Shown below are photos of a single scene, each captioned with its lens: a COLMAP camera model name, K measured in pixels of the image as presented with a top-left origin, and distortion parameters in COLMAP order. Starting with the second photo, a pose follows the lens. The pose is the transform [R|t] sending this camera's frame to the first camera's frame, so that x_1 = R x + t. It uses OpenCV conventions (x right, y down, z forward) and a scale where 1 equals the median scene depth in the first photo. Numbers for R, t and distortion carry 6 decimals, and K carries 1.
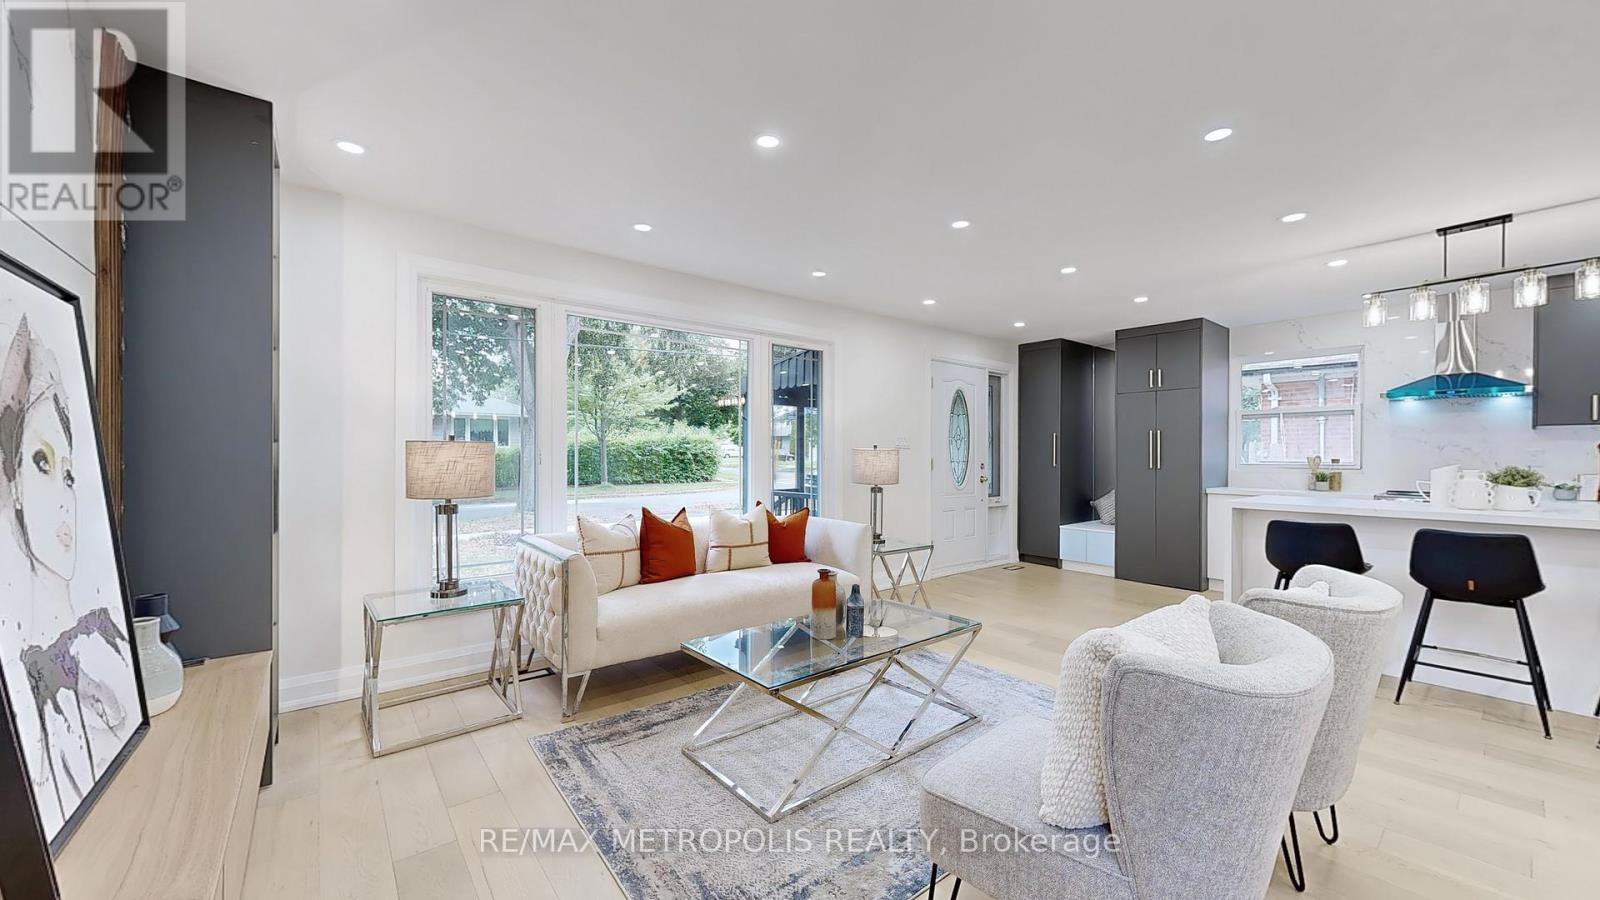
lens RADIAL K [[586.8, 0, 793.7], [0, 586.8, 460.2], [0, 0, 1]] dist [-0.000414, -0.000003]
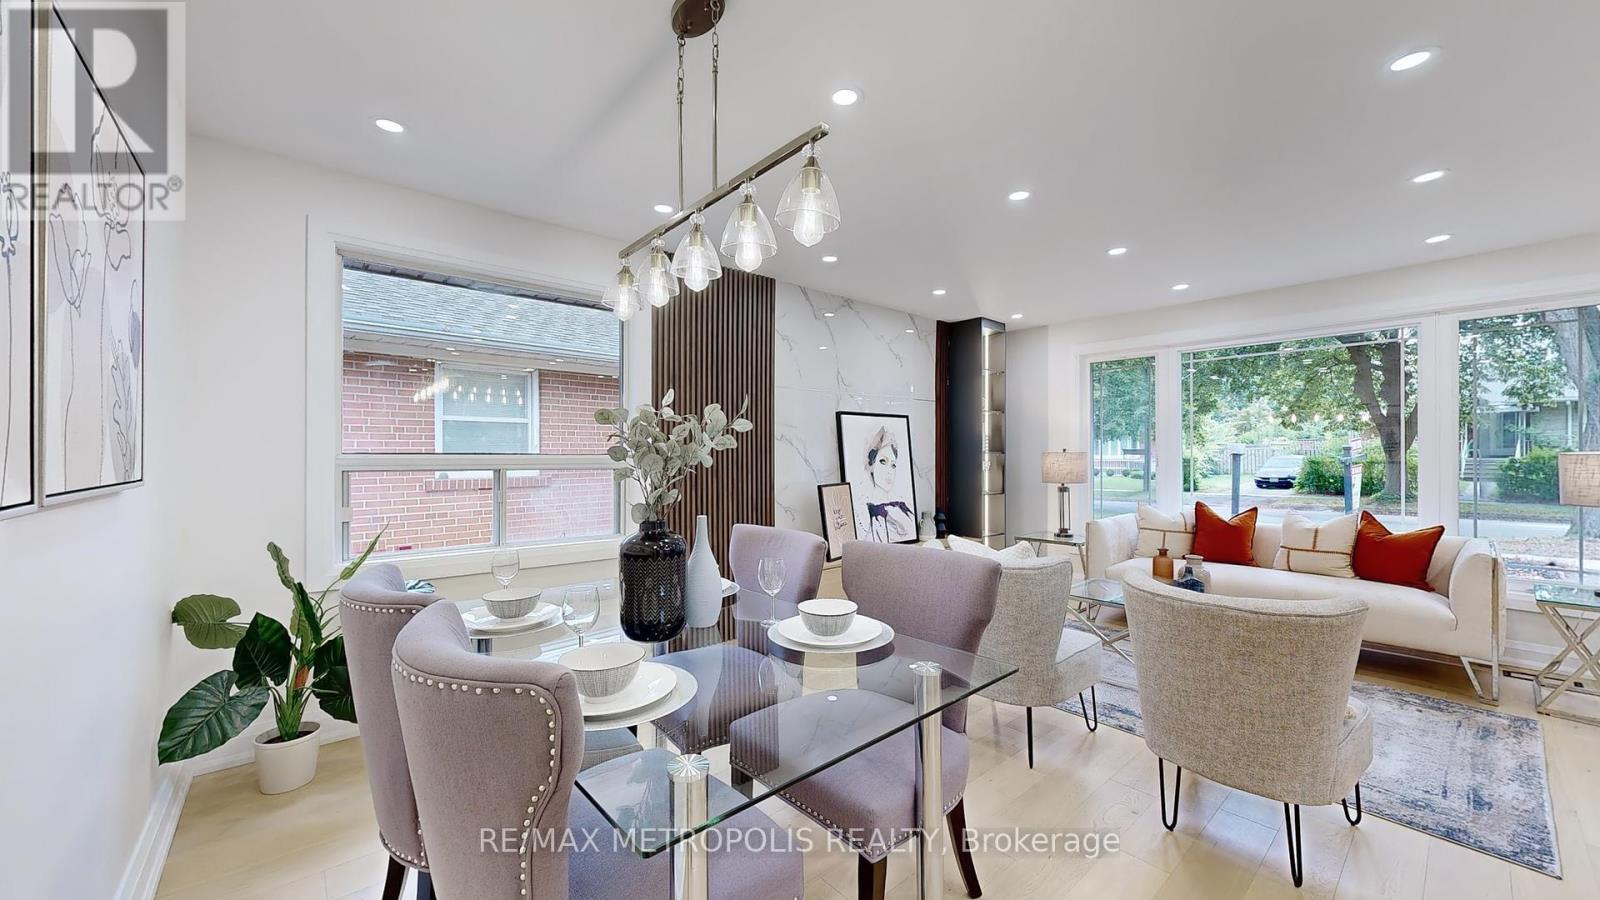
lens RADIAL K [[603.5, 0, 824.9], [0, 603.5, 453.8], [0, 0, 1]] dist [-0.001391, 0.000115]
pose [[0.052427, -0.003476, -0.998619, 1.001173], [-0.007779, 0.999962, -0.003889, -0.011139], [0.998594, 0.007972, 0.052398, 0.125483]]
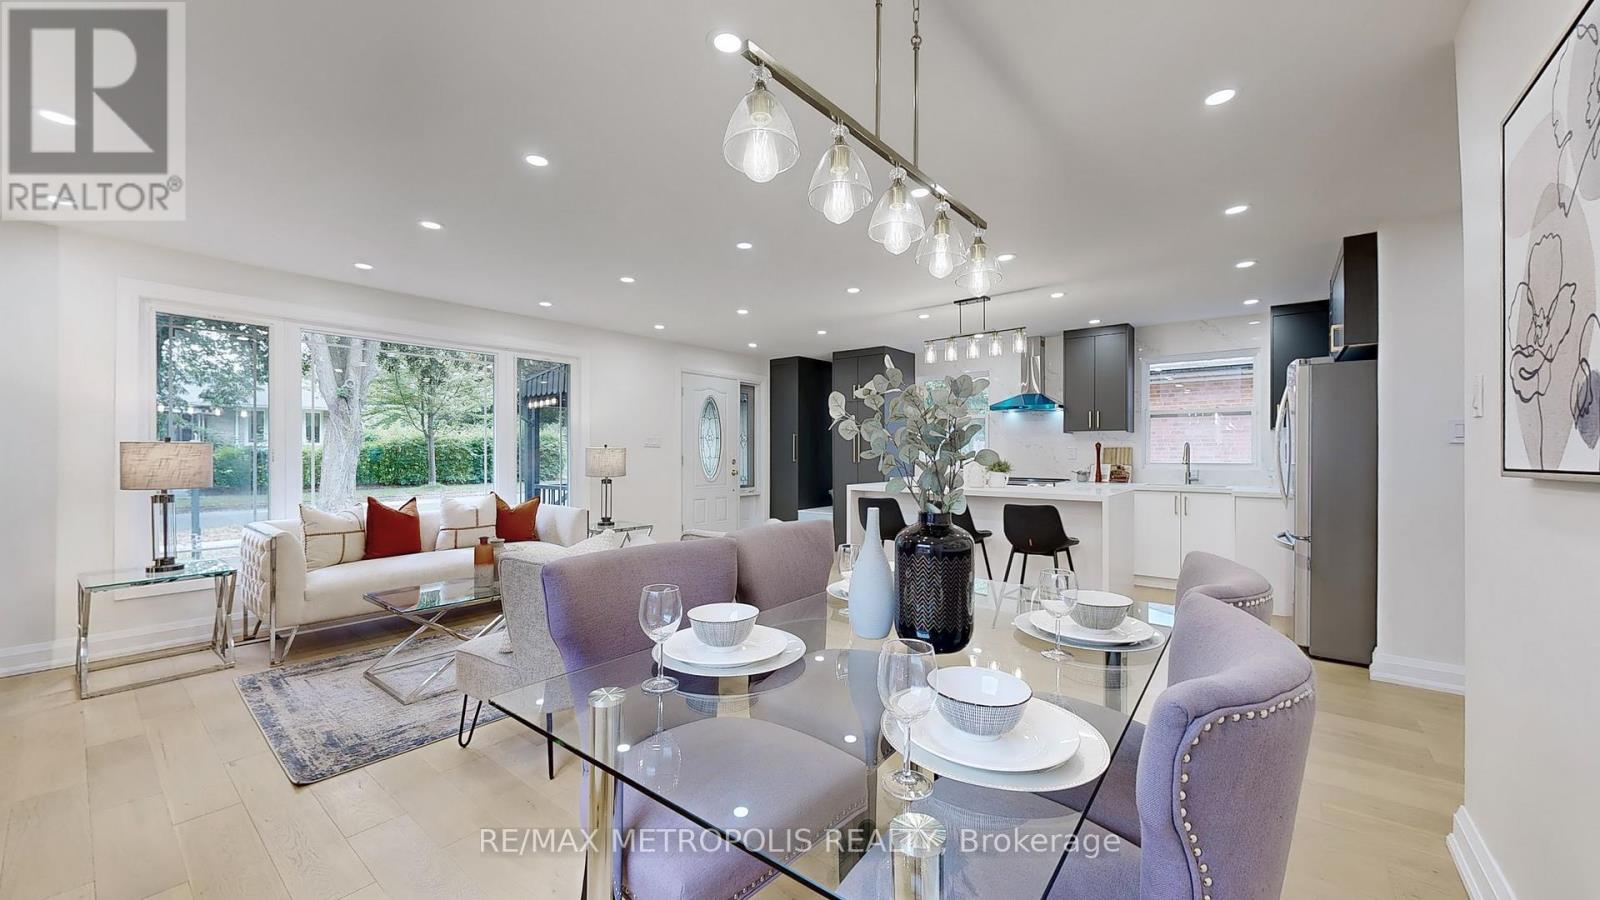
lens RADIAL K [[591.4, 0, 780.9], [0, 591.4, 452.5], [0, 0, 1]] dist [-0.000934, -0.000177]
pose [[0.979413, -0.002530, 0.201852, 0.326406], [0.004196, 0.999961, -0.007827, 0.002904], [-0.201825, 0.008513, 0.979385, -0.356569]]
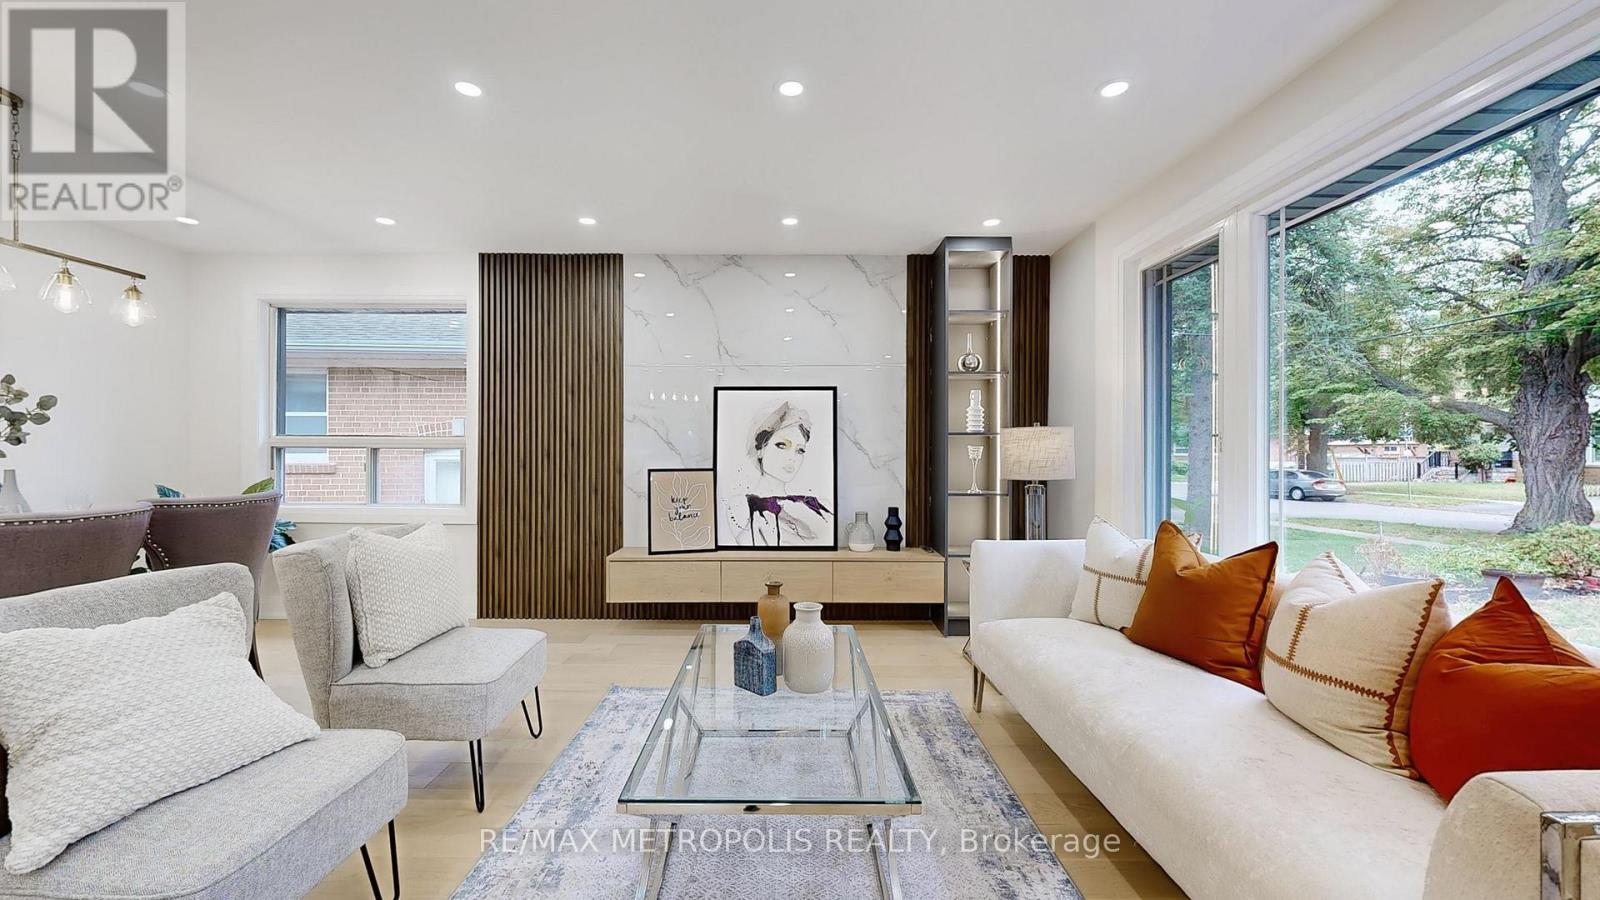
lens RADIAL K [[608.7, 0, 777.6], [0, 608.7, 451.9], [0, 0, 1]] dist [-0.000377, -0.000050]
pose [[-0.639271, -0.005809, -0.768960, 0.481607], [-0.009968, 0.999950, 0.000733, 0.012969], [0.768917, 0.008133, -0.639297, 1.094822]]
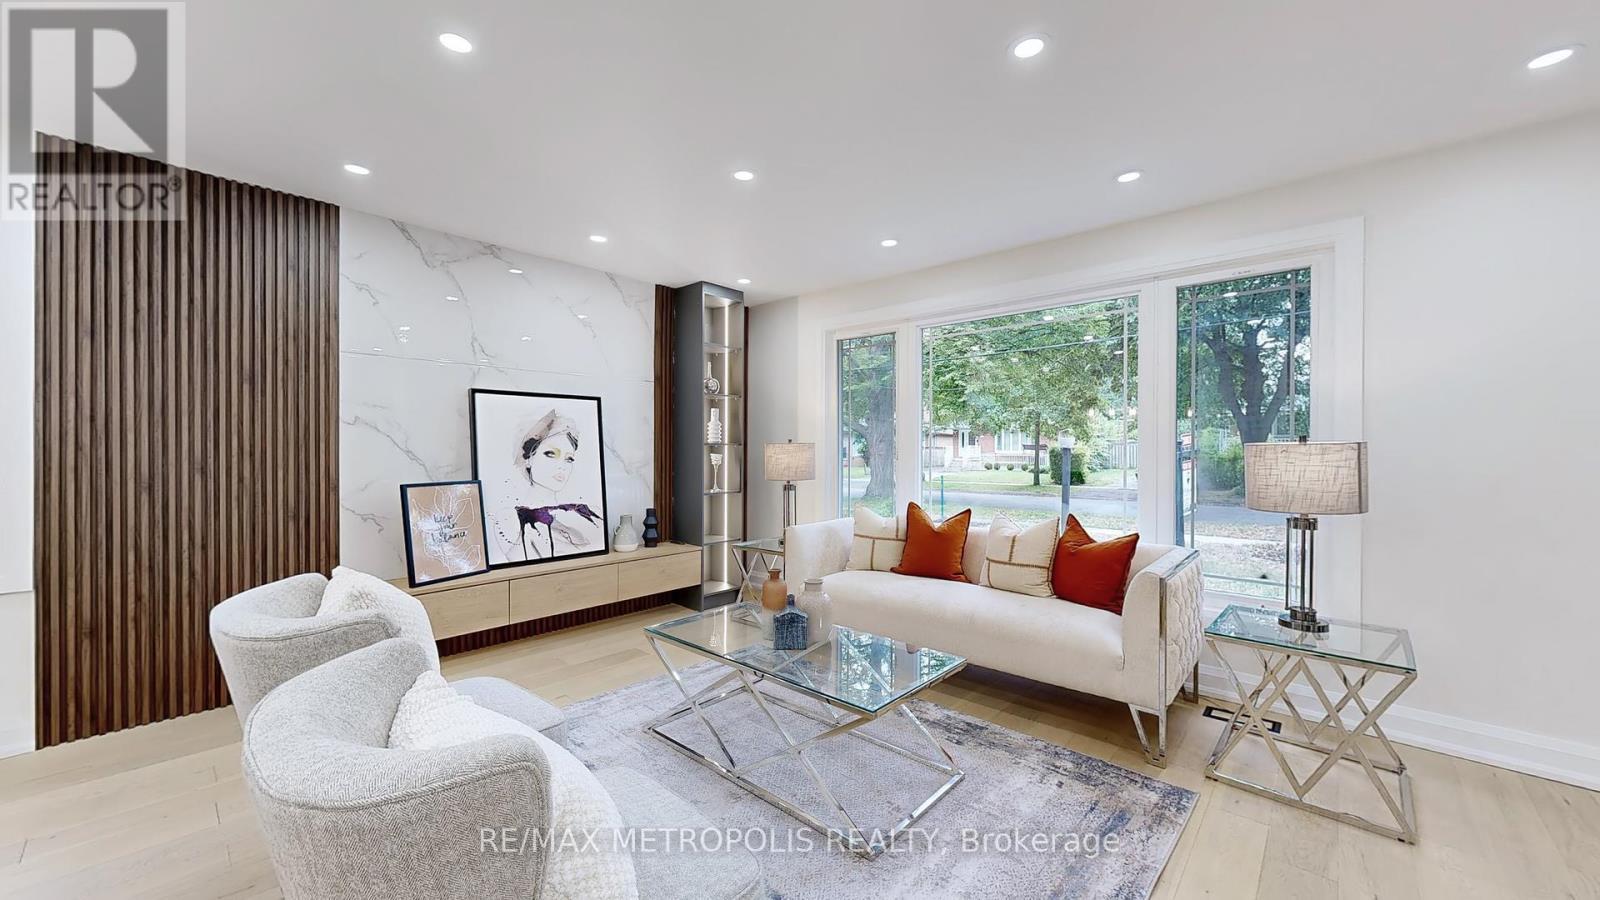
lens RADIAL K [[596.0, 0, 822.3], [0, 596.0, 452.2], [0, 0, 1]] dist [0.000238, -0.000146]
pose [[0.165843, 0.002966, -0.986148, 0.771618], [-0.010215, 0.999947, 0.001289, -0.009290], [0.986099, 0.009860, 0.165865, 0.664197]]
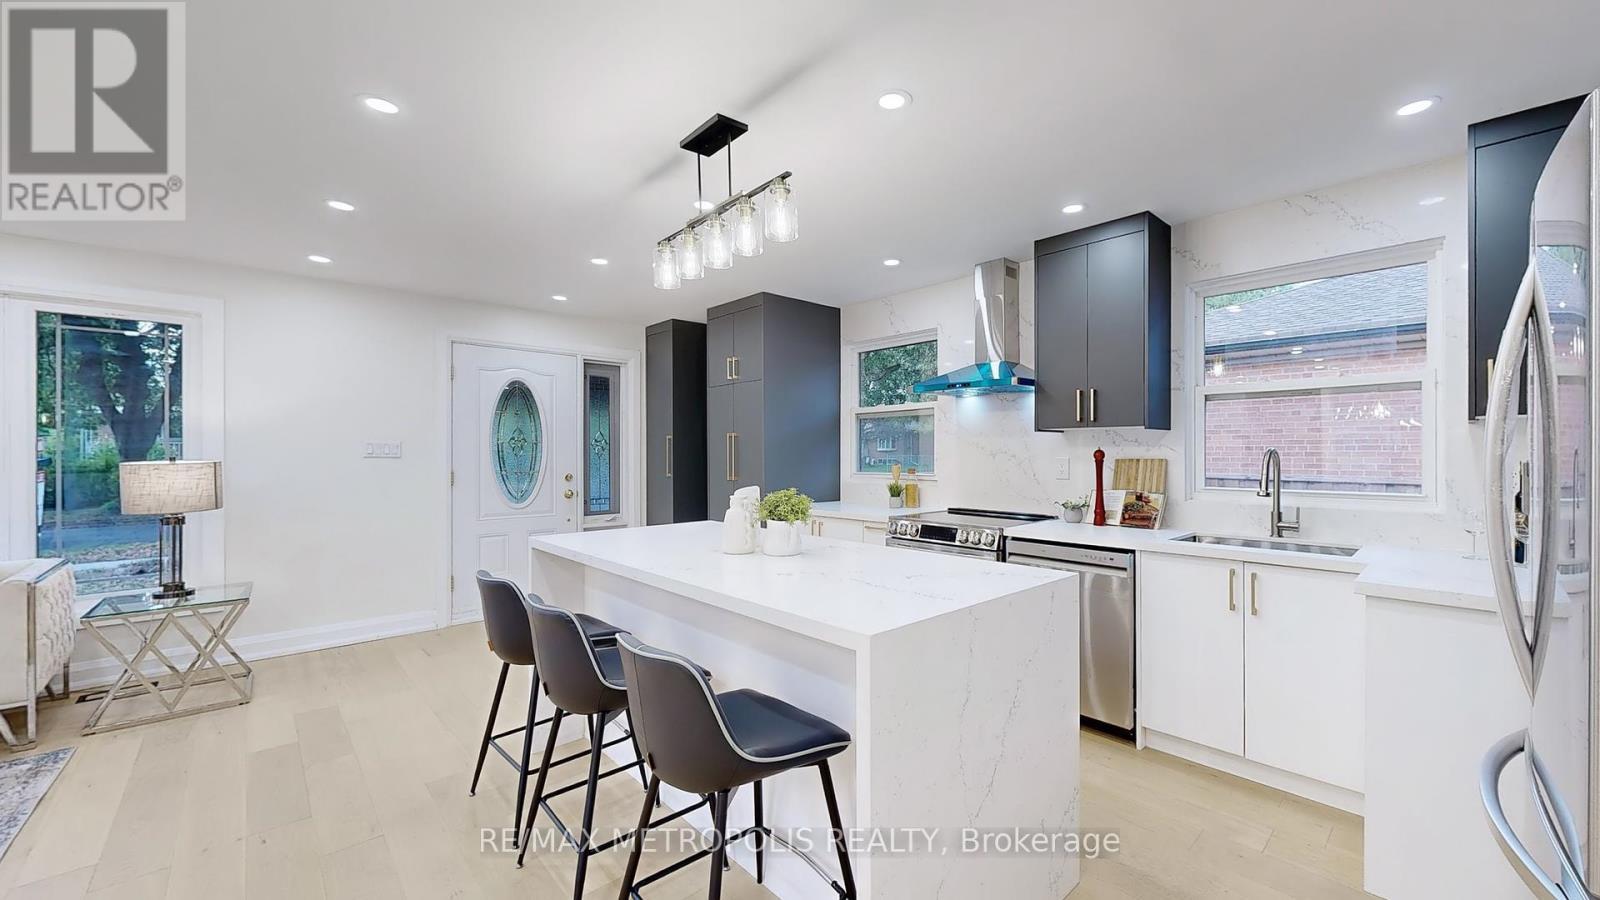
lens RADIAL K [[603.5, 0, 824.9], [0, 603.5, 453.8], [0, 0, 1]] dist [-0.001391, 0.000115]
pose [[0.997212, -0.004344, 0.074497, 1.143713], [0.004997, 0.999951, -0.008585, -0.024850], [-0.074456, 0.008933, 0.997184, 0.296398]]
